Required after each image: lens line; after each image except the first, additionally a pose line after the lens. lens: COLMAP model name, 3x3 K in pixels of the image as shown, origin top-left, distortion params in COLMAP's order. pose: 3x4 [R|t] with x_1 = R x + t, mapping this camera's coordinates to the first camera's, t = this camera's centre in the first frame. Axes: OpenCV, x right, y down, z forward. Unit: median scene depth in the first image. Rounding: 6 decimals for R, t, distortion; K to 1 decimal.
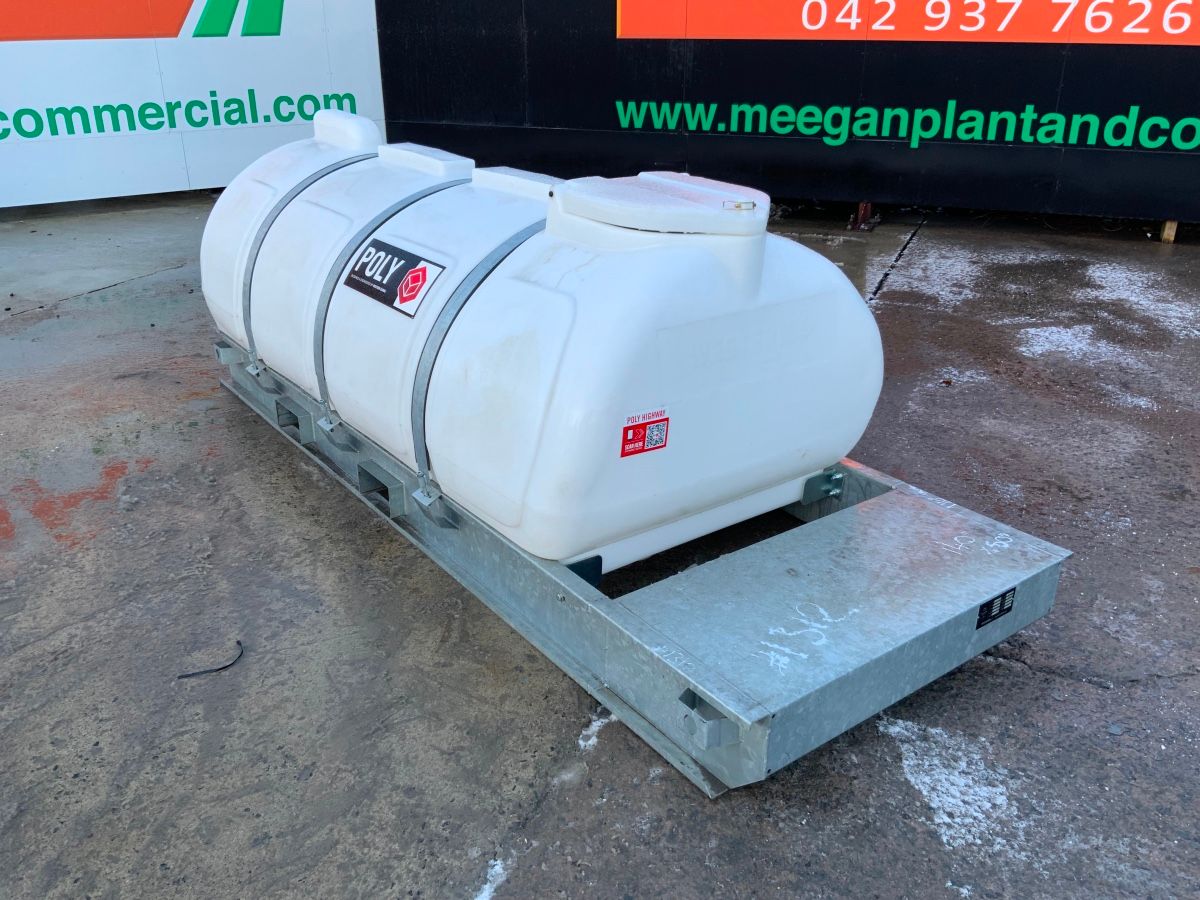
lens RADIAL K [[988.6, 0, 600.9], [0, 988.6, 443.7], [0, 0, 1]] dist [0.091909, -0.182417]
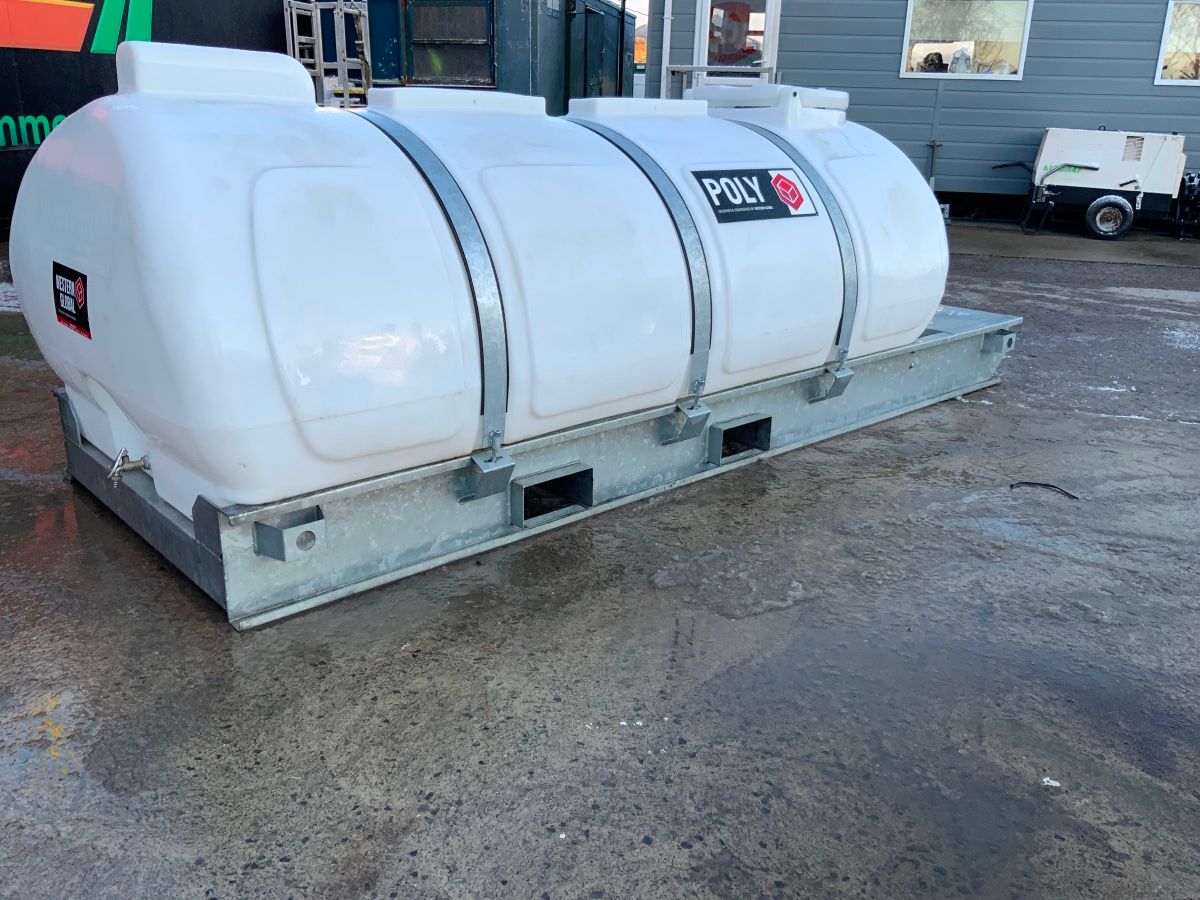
lens RADIAL K [[988.6, 0, 600.9], [0, 988.6, 443.7], [0, 0, 1]] dist [0.091909, -0.182417]
pose [[-0.098299, -0.325363, 0.940466, -1.238902], [0.372141, 0.864460, 0.337965, -0.357896], [-0.922956, 0.383208, 0.036106, 1.250122]]
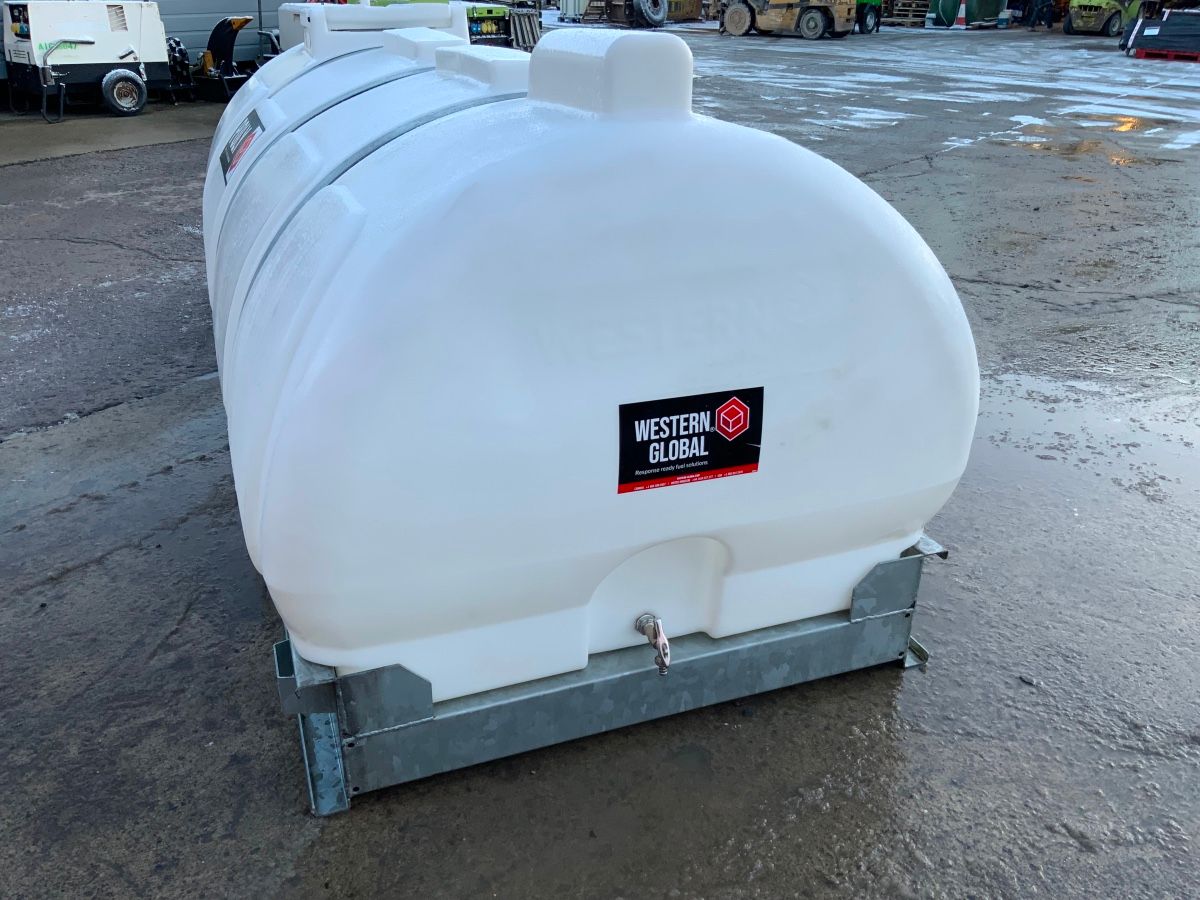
lens RADIAL K [[1005.2, 0, 600.0], [0, 1005.2, 450.0], [0, 0, 1]] dist [0.085746, -0.198066]
pose [[-0.960695, -0.137667, 0.241065, -0.528979], [0.090196, 0.666468, 0.740058, -0.728809], [-0.262543, 0.732713, -0.627855, 1.946875]]
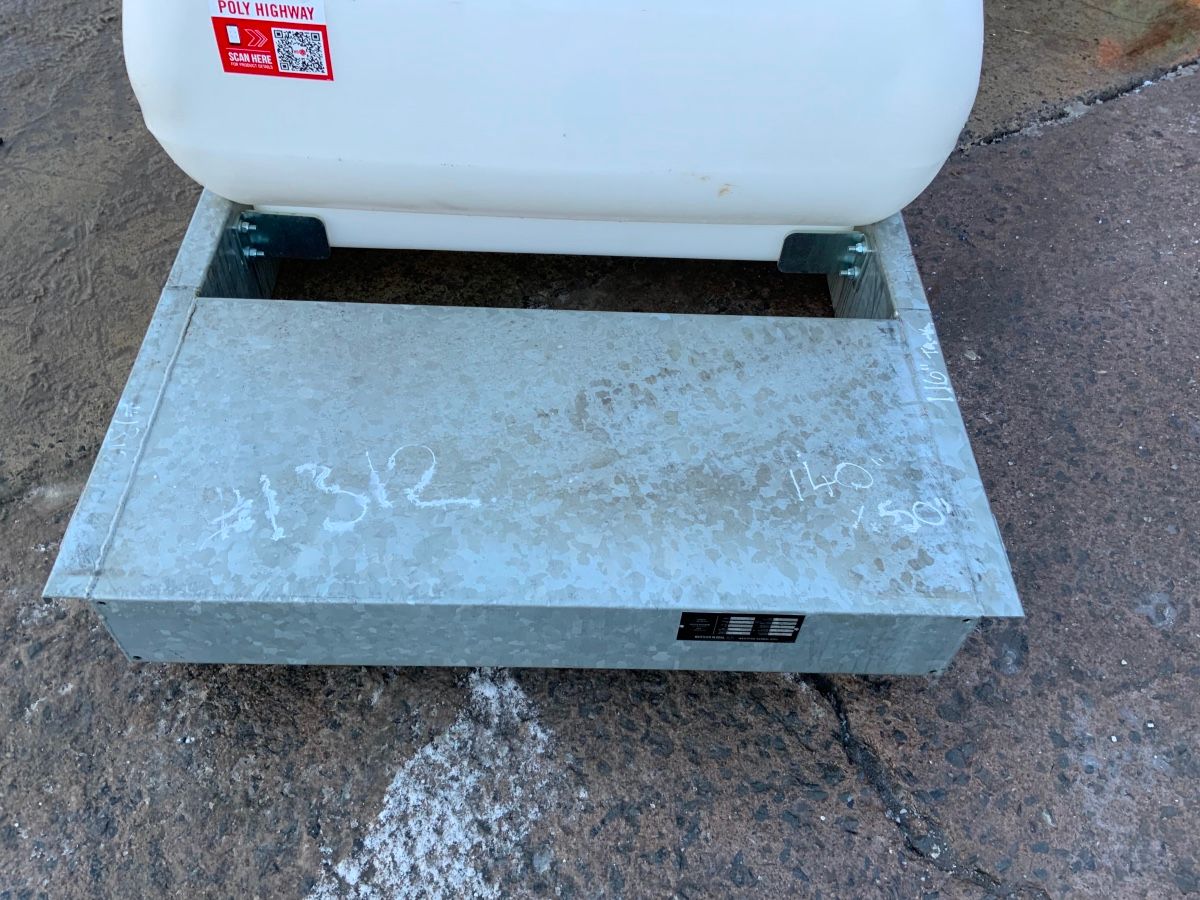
lens RADIAL K [[990.4, 0, 605.6], [0, 990.4, 446.2], [0, 0, 1]] dist [0.051794, -0.081857]
pose [[0.802416, 0.480059, -0.354503, 0.401142], [-0.267002, 0.820069, 0.506159, -0.125845], [0.533703, -0.311497, 0.786213, 0.502760]]
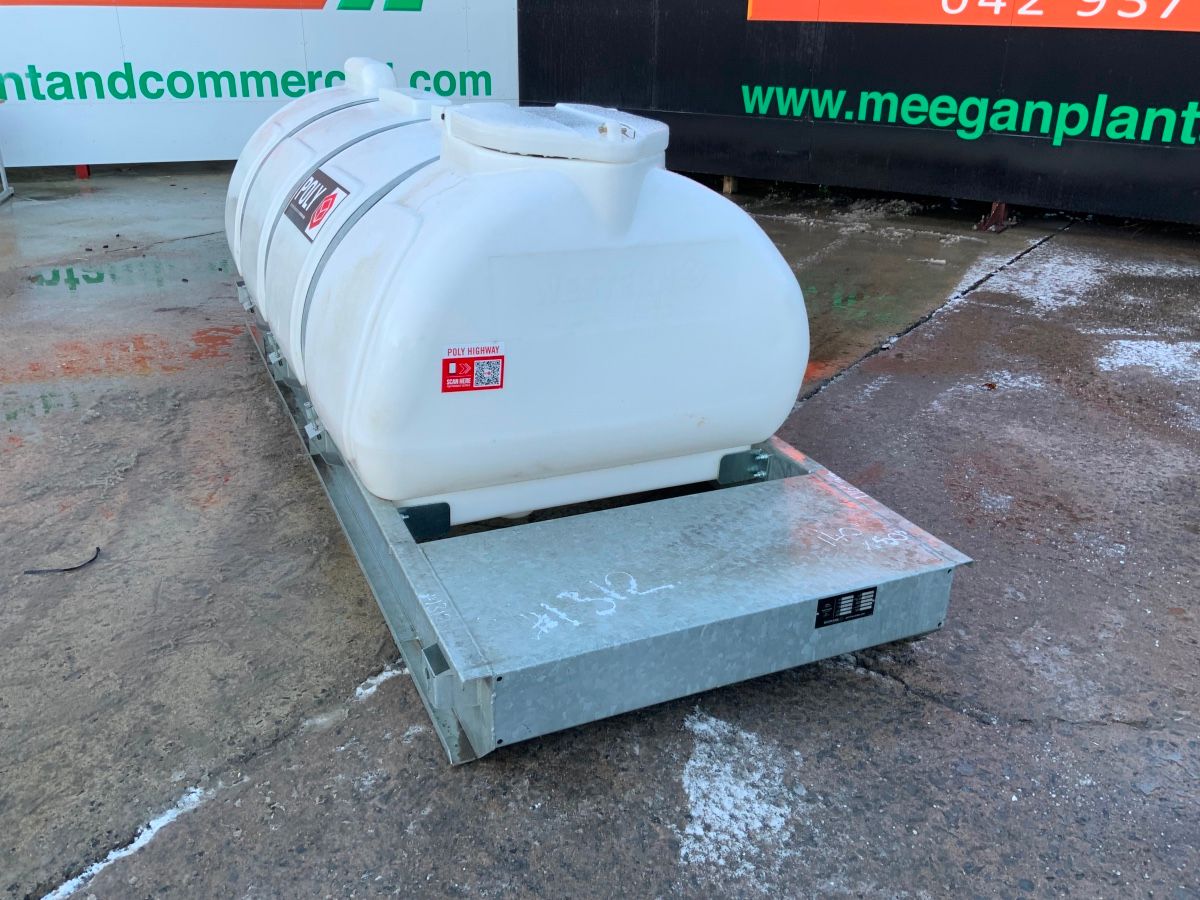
lens RADIAL K [[988.6, 0, 600.9], [0, 988.6, 443.7], [0, 0, 1]] dist [0.091909, -0.182417]
pose [[0.977280, 0.100241, -0.186748, 0.282506], [-0.101674, 0.994816, 0.001912, 0.037109], [0.185971, 0.017119, 0.982406, 0.097542]]
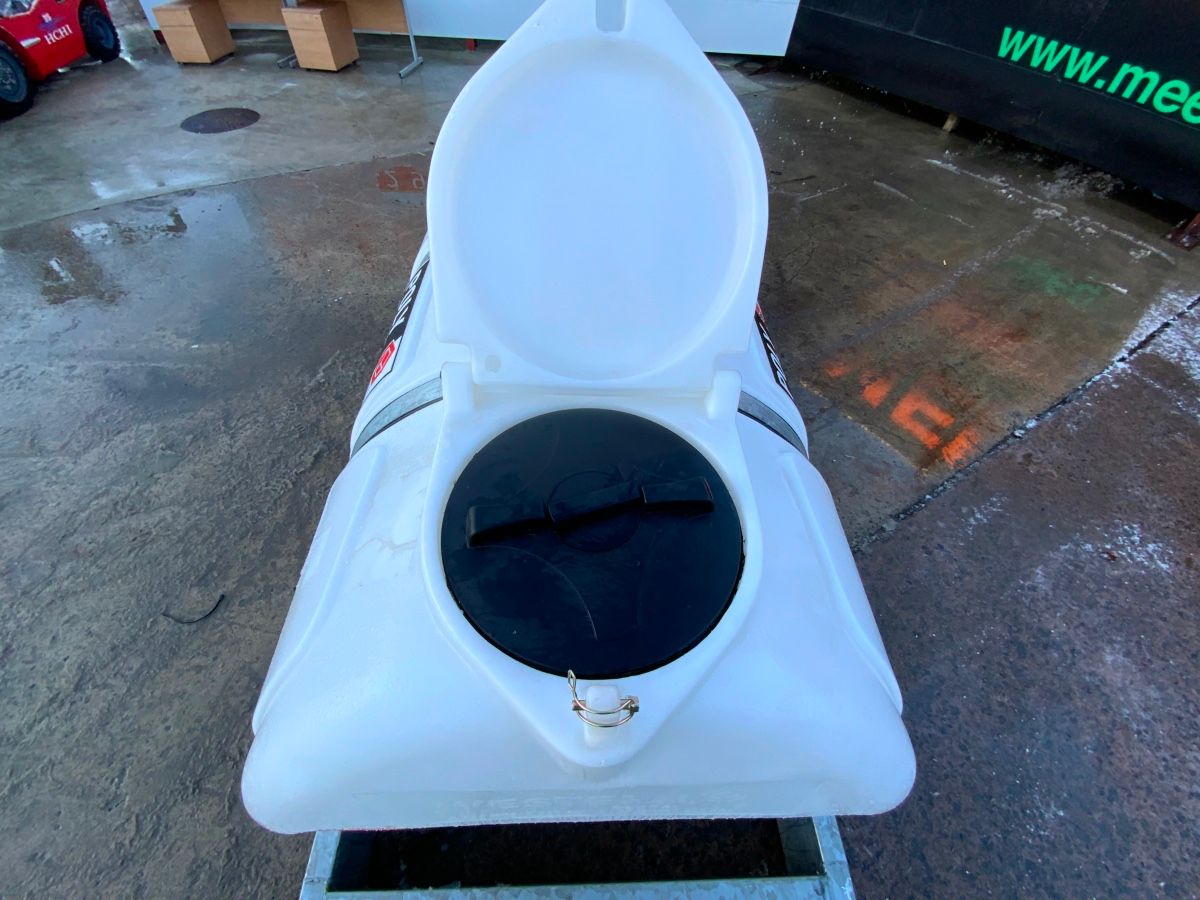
lens RADIAL K [[482.8, 0, 600.0], [0, 482.8, 450.0], [0, 0, 1]] dist [0.025698, -0.022007]
pose [[0.813282, 0.471261, -0.341300, 0.141641], [-0.265308, 0.822368, 0.503311, -0.356714], [0.517865, -0.318784, 0.793847, 0.746188]]
